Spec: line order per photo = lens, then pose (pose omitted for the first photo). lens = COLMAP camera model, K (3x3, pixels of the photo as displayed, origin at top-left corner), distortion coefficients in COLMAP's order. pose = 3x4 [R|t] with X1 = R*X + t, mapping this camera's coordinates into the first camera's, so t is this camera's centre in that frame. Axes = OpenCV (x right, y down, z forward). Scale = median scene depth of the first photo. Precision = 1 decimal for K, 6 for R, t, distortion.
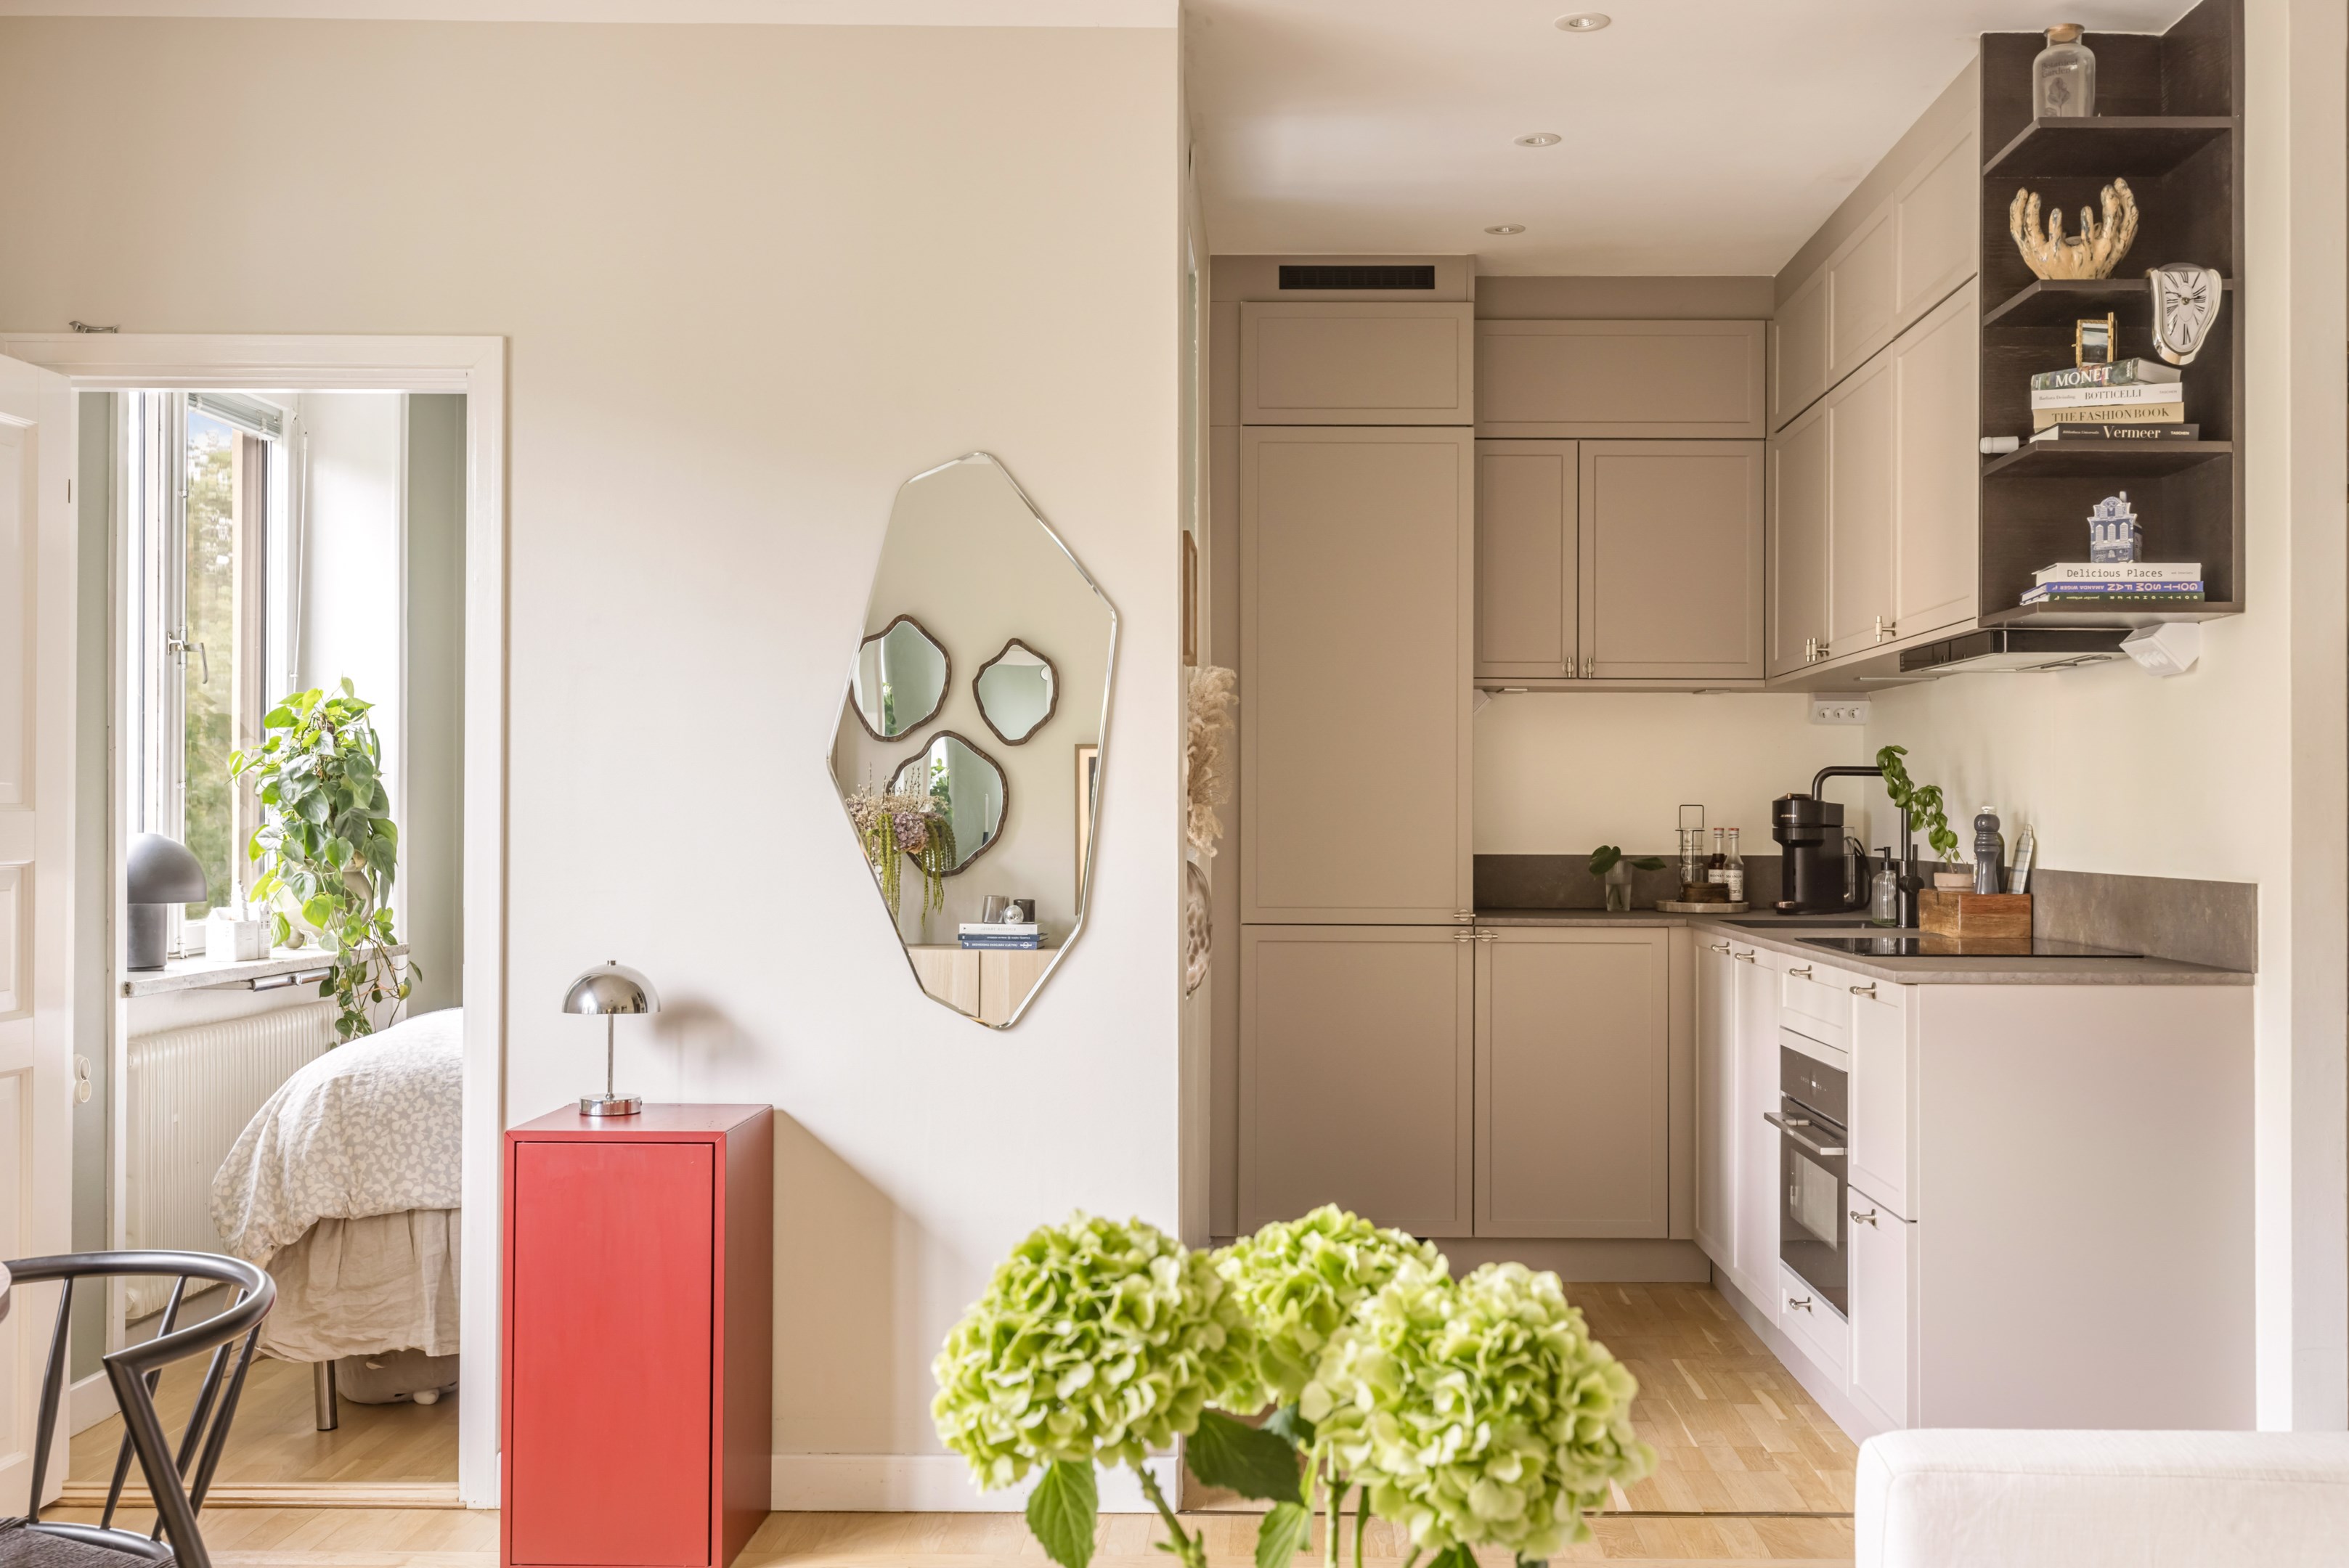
lens RADIAL K [[2317.7, 0, 1272.6], [0, 2317.7, 784.2], [0, 0, 1]] dist [0.013547, 0.000000]
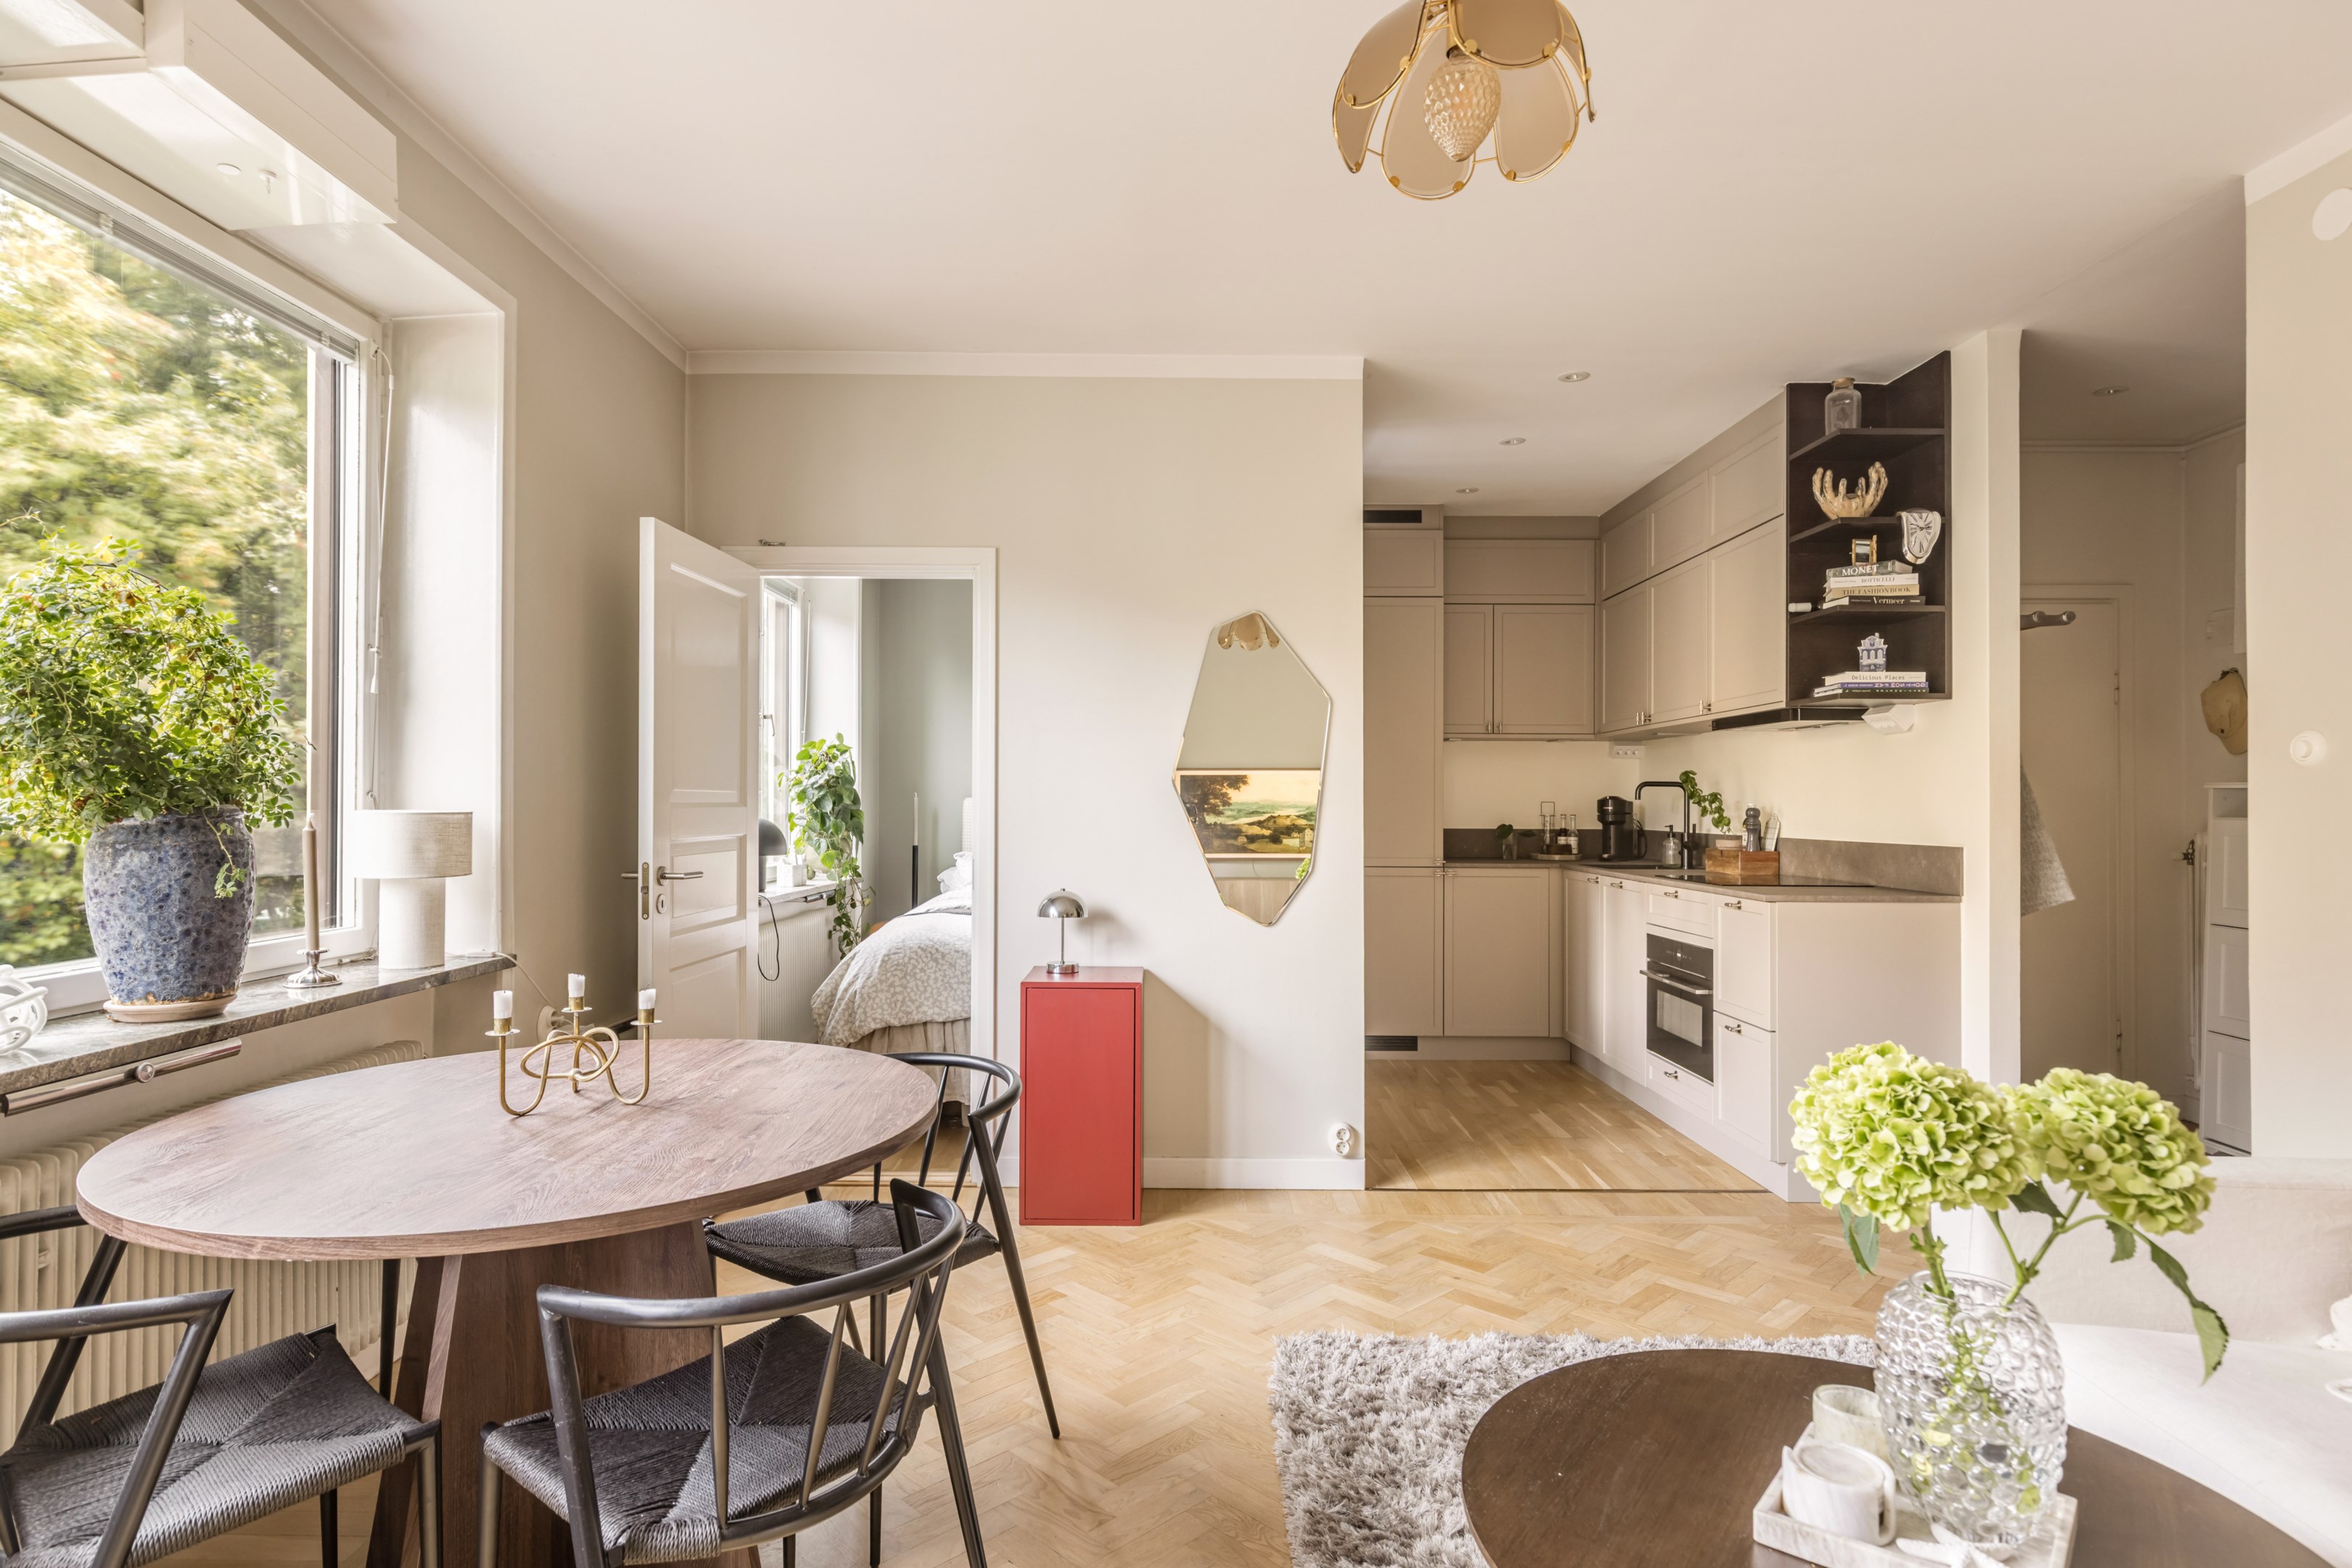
lens RADIAL K [[1223.8, 0, 1164.2], [0, 1223.8, 790.3], [0, 0, 1]] dist [-0.002915, 0.001188]
pose [[0.999997, 0.000766, -0.002343, -0.164887], [-0.000760, 0.999997, 0.002262, -0.003046], [0.002345, -0.002261, 0.999995, 0.028774]]
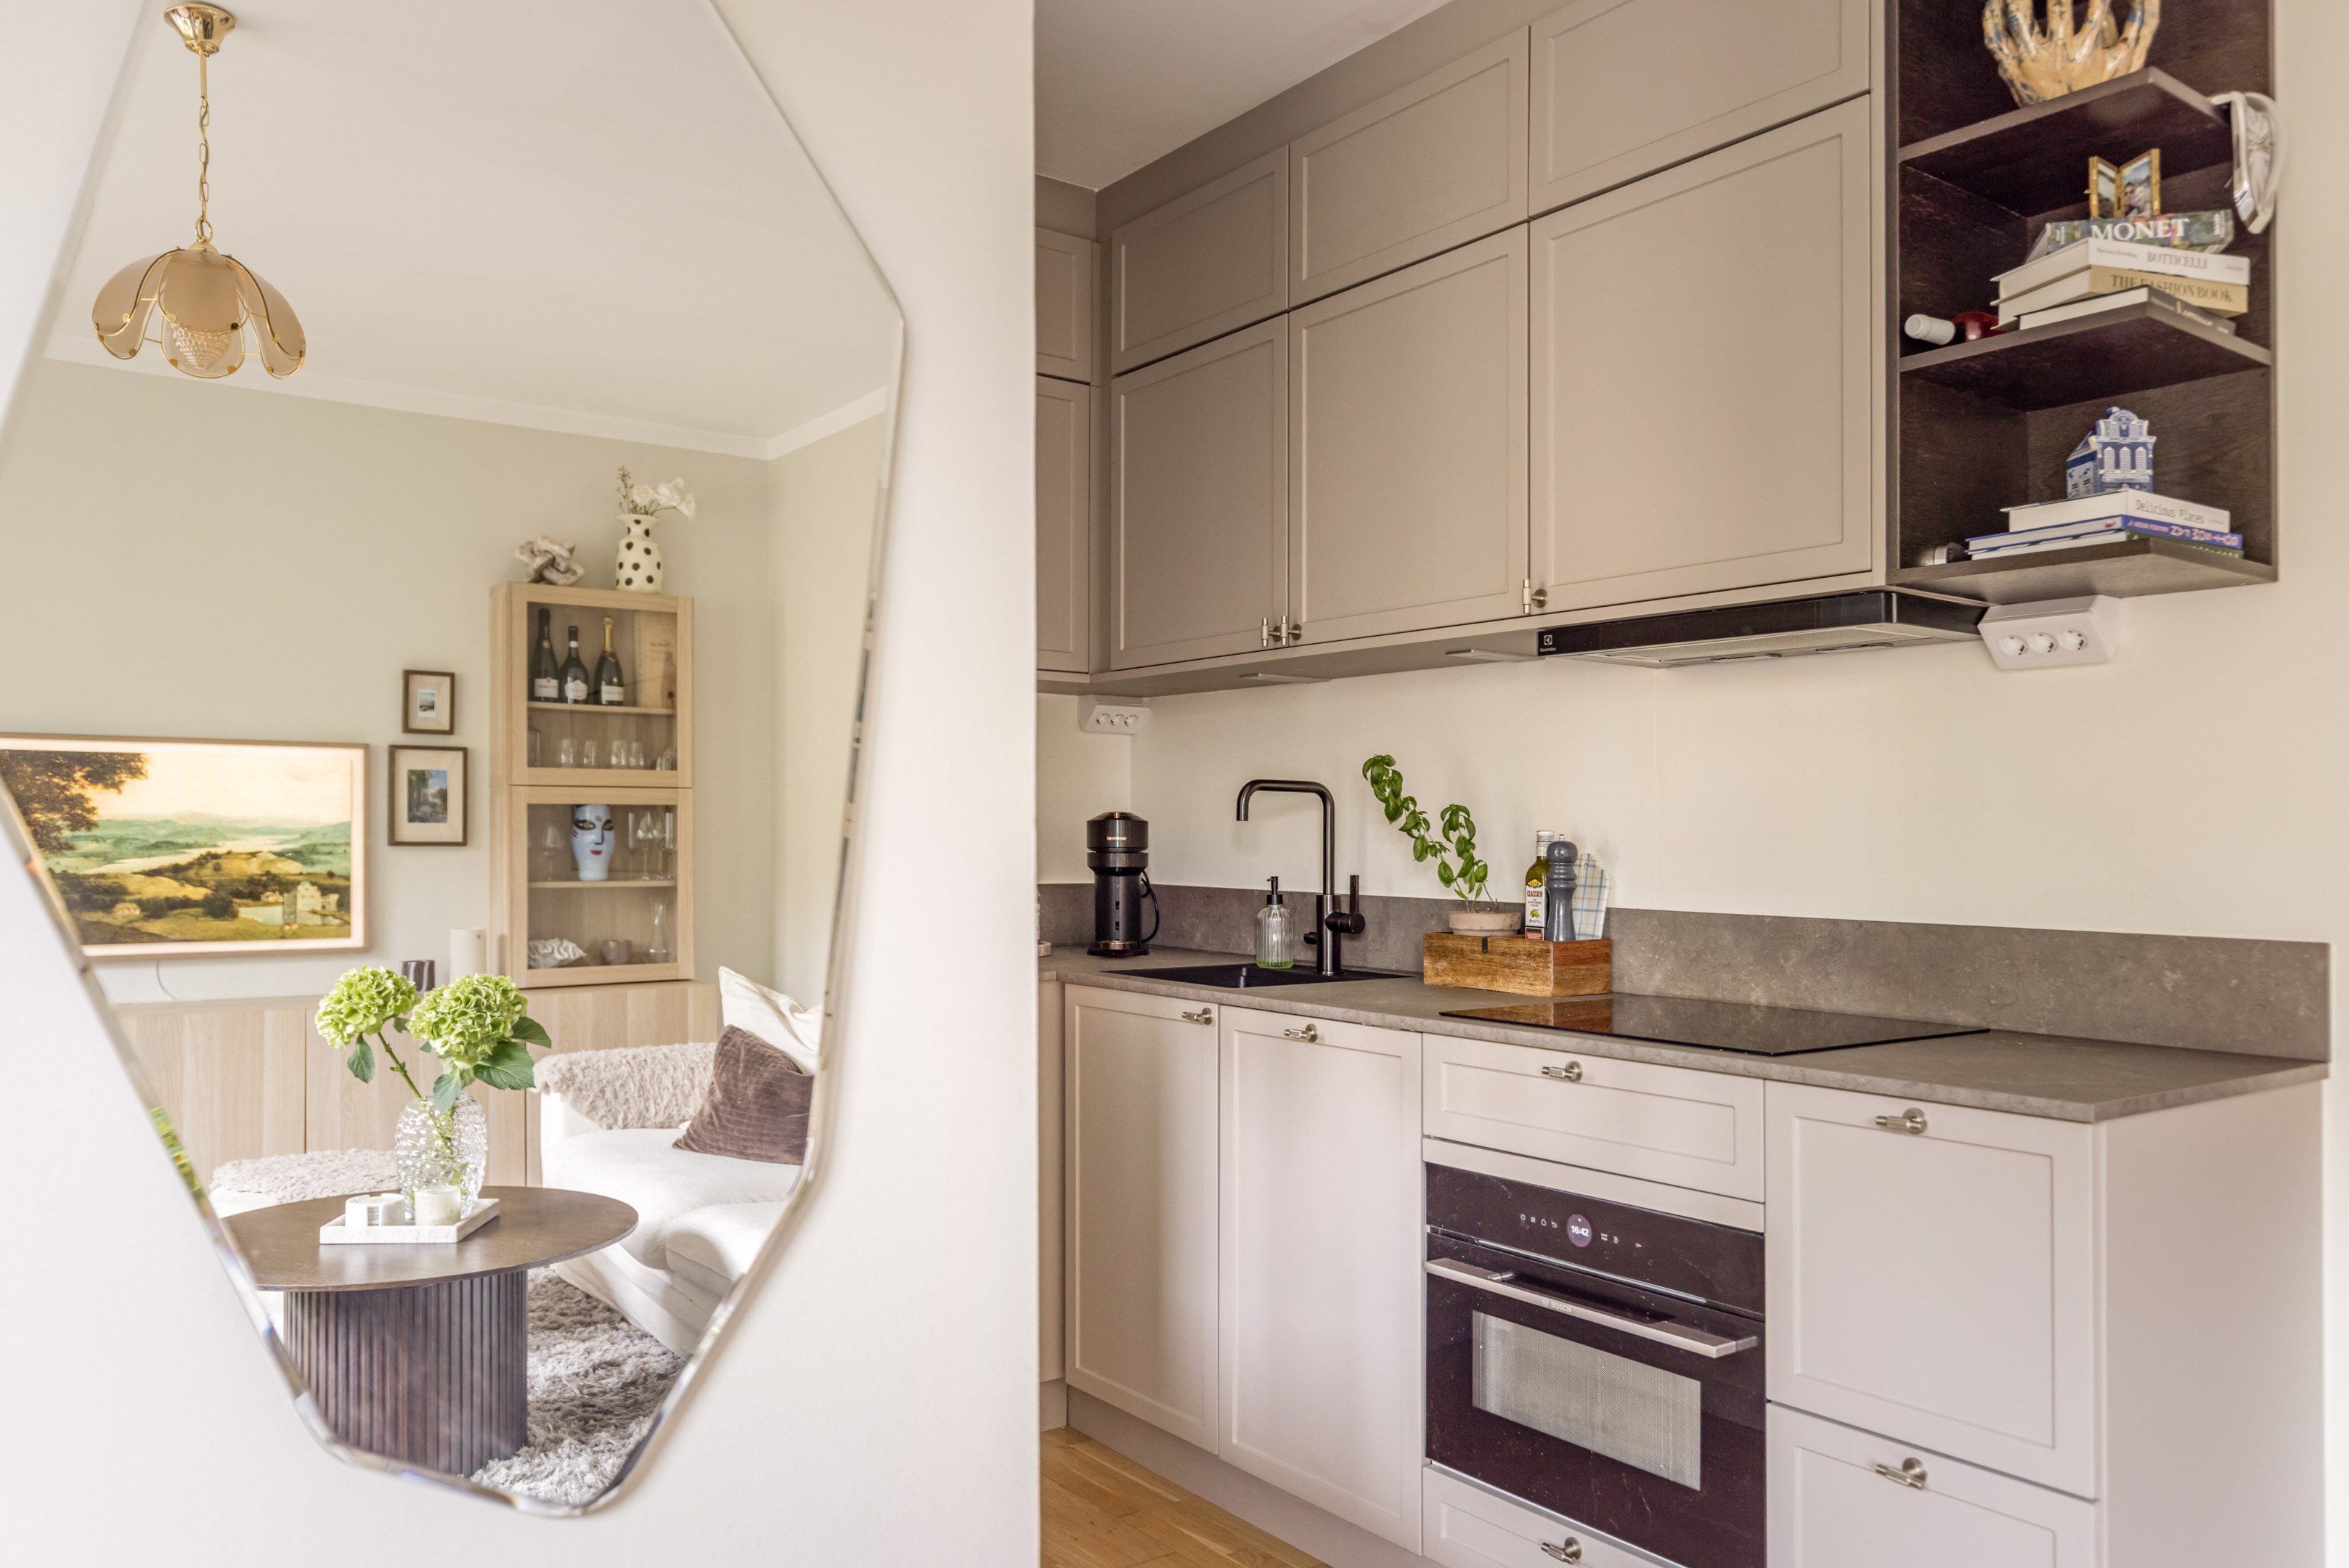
lens RADIAL K [[1697.5, 0, 1156.7], [0, 1697.5, 818.4], [0, 0, 1]] dist [0.002063, 0.001093]
pose [[0.803336, 0.006975, 0.595485, -0.165871], [-0.012614, 0.999906, 0.005305, 0.003850], [-0.595393, -0.011773, 0.803349, 0.636969]]
